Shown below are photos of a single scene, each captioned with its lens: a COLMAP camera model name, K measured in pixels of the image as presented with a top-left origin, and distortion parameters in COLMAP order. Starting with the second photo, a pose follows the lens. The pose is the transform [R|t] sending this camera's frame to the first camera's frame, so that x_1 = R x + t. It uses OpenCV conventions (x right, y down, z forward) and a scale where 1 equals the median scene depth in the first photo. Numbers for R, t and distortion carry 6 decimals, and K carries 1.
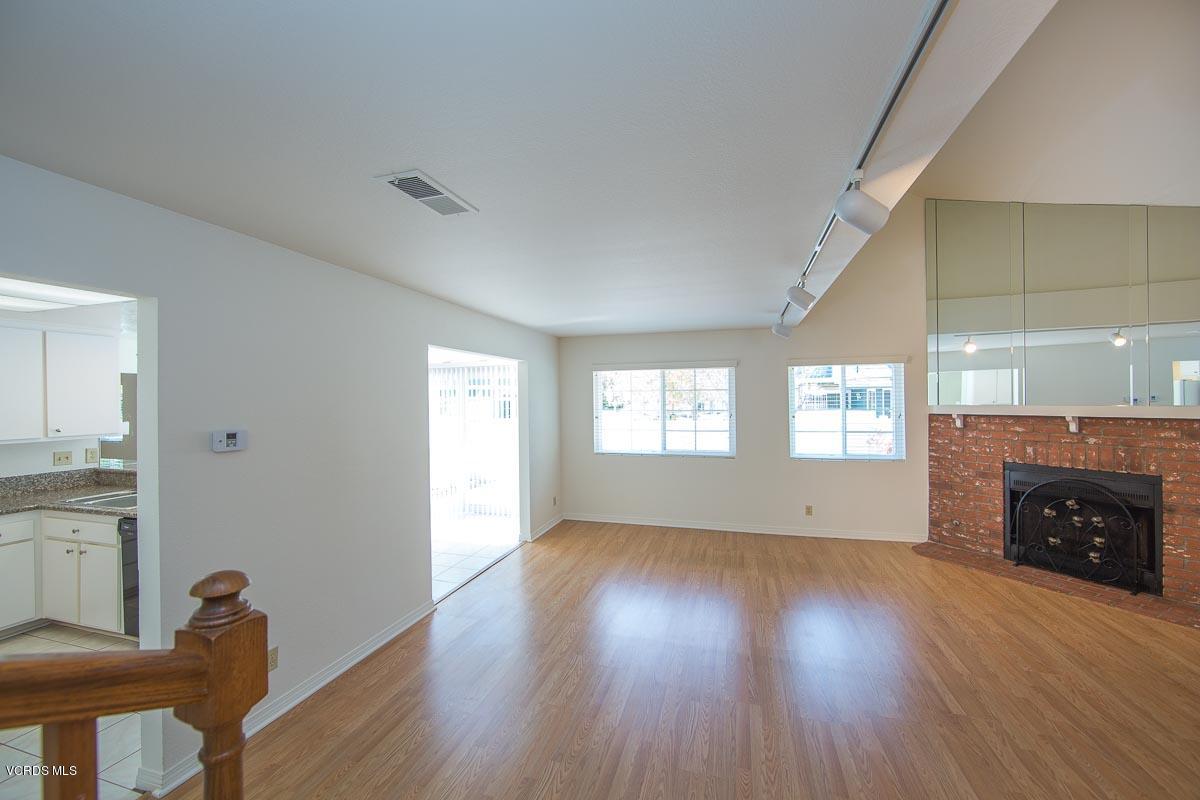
lens RADIAL K [[478.2, 0, 584.2], [0, 478.2, 400.0], [0, 0, 1]] dist [-0.012572, 0.003961]
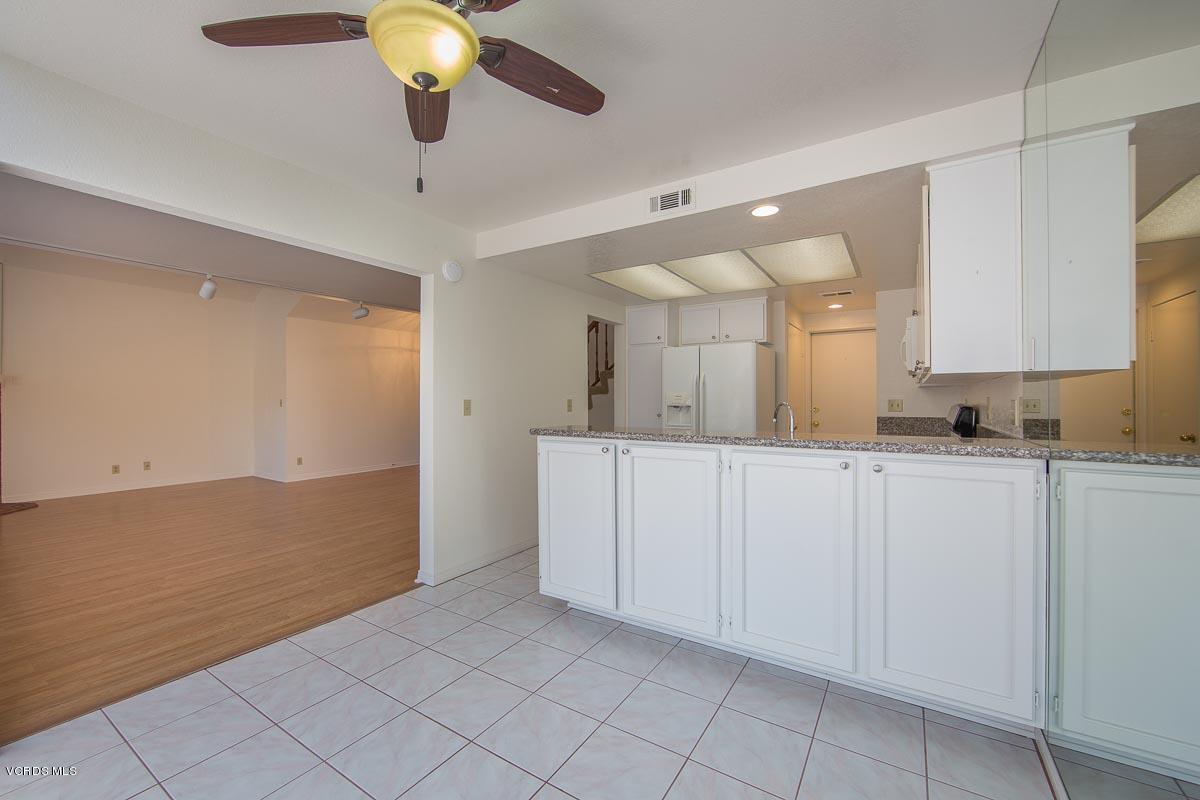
lens RADIAL K [[487.7, 0, 562.8], [0, 487.7, 399.9], [0, 0, 1]] dist [-0.018060, 0.000136]
pose [[-0.952822, 0.012836, 0.303259, -0.664872], [0.012574, 0.999917, -0.002815, 0.091922], [-0.303270, 0.001131, -0.952904, 1.388083]]
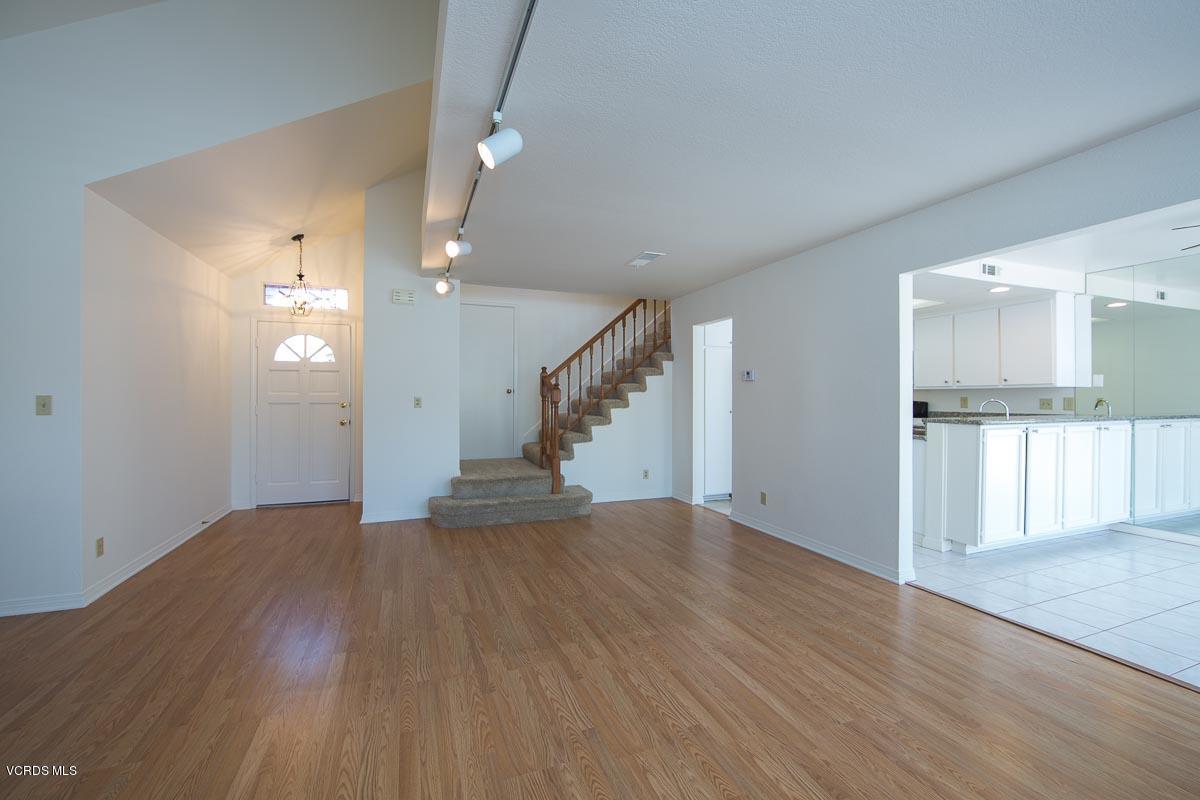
lens RADIAL K [[517.7, 0, 597.4], [0, 517.7, 396.8], [0, 0, 1]] dist [-0.016632, 0.000464]
pose [[-0.783650, 0.010316, -0.621117, 0.525564], [0.008152, 0.999947, 0.006323, 0.076928], [0.621149, -0.000109, -0.783692, 1.090351]]
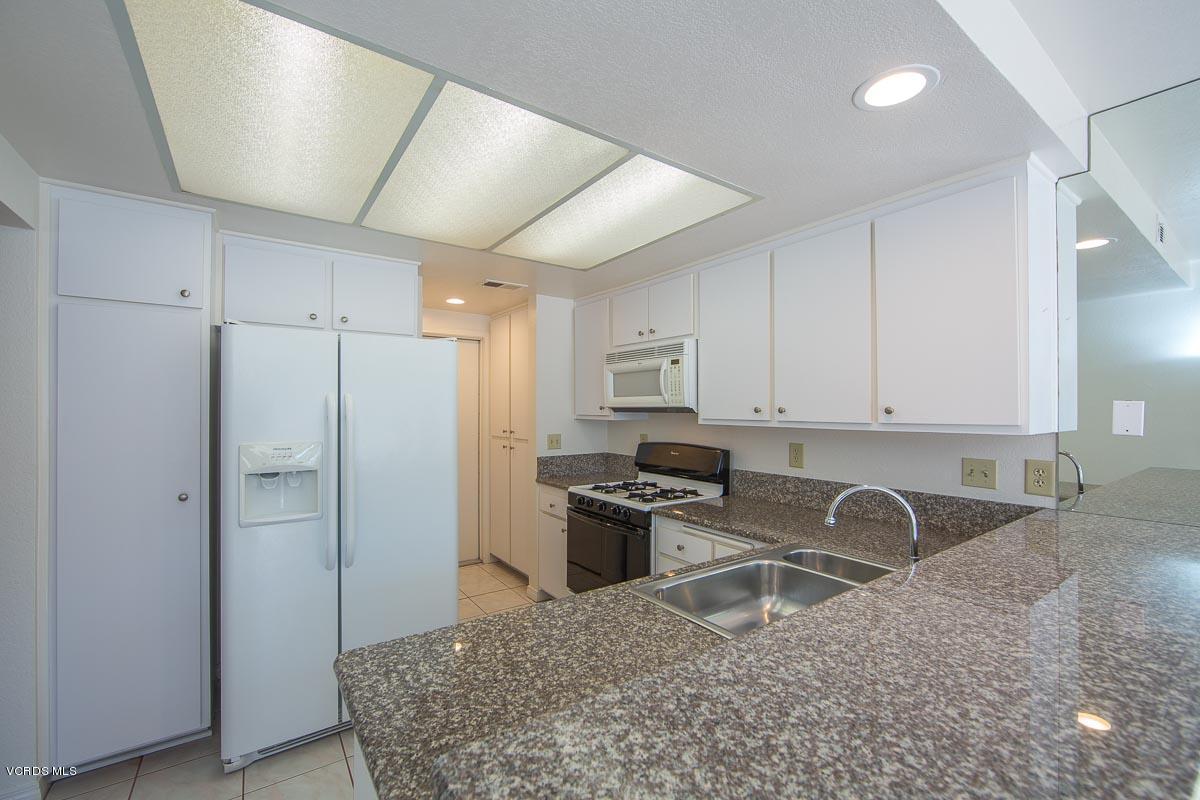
lens RADIAL K [[506.6, 0, 623.5], [0, 506.6, 405.1], [0, 0, 1]] dist [-0.008630, -0.000081]
pose [[-0.588120, 0.007333, -0.808740, -0.415550], [0.005639, 0.999972, 0.004967, 0.046714], [0.808754, -0.001639, -0.588145, 0.832406]]
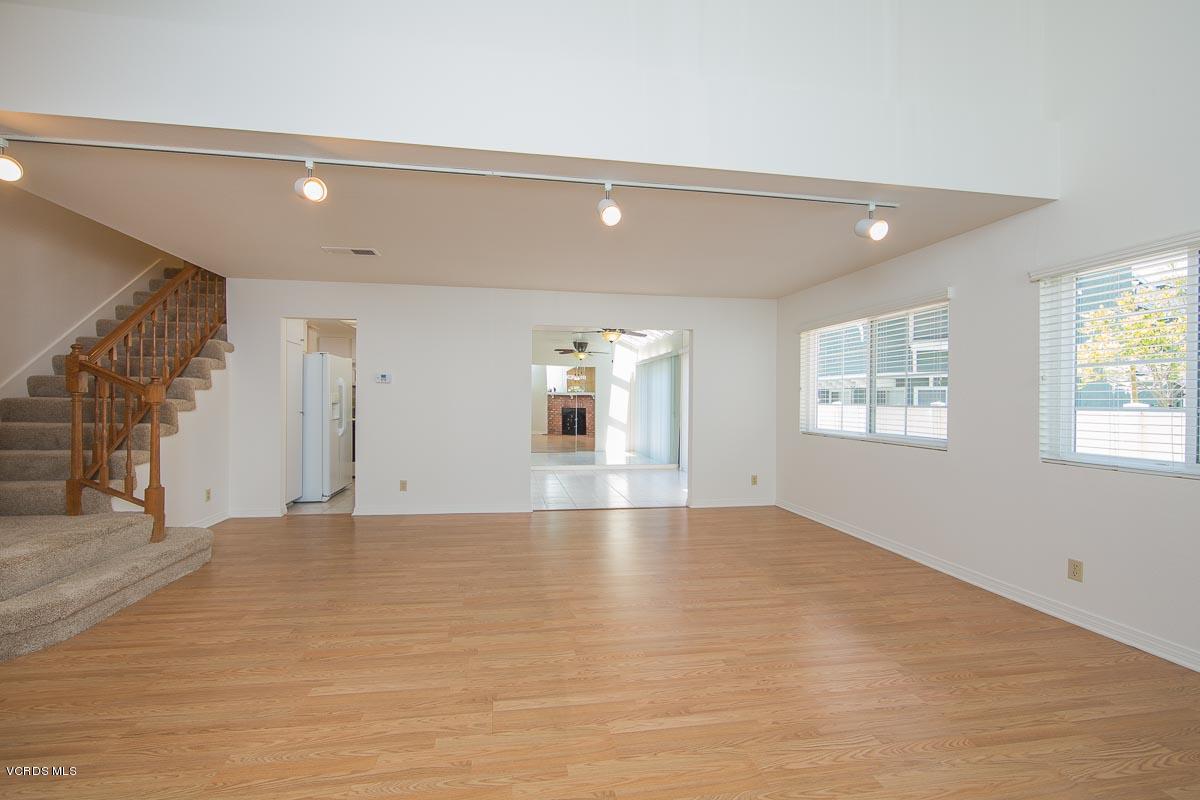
lens RADIAL K [[473.2, 0, 591.2], [0, 473.2, 399.0], [0, 0, 1]] dist [-0.017148, 0.004908]
pose [[0.458586, 0.014590, -0.888530, 0.809736], [-0.013112, 0.999867, 0.009651, 0.065978], [0.888553, 0.007225, 0.458717, 0.399547]]
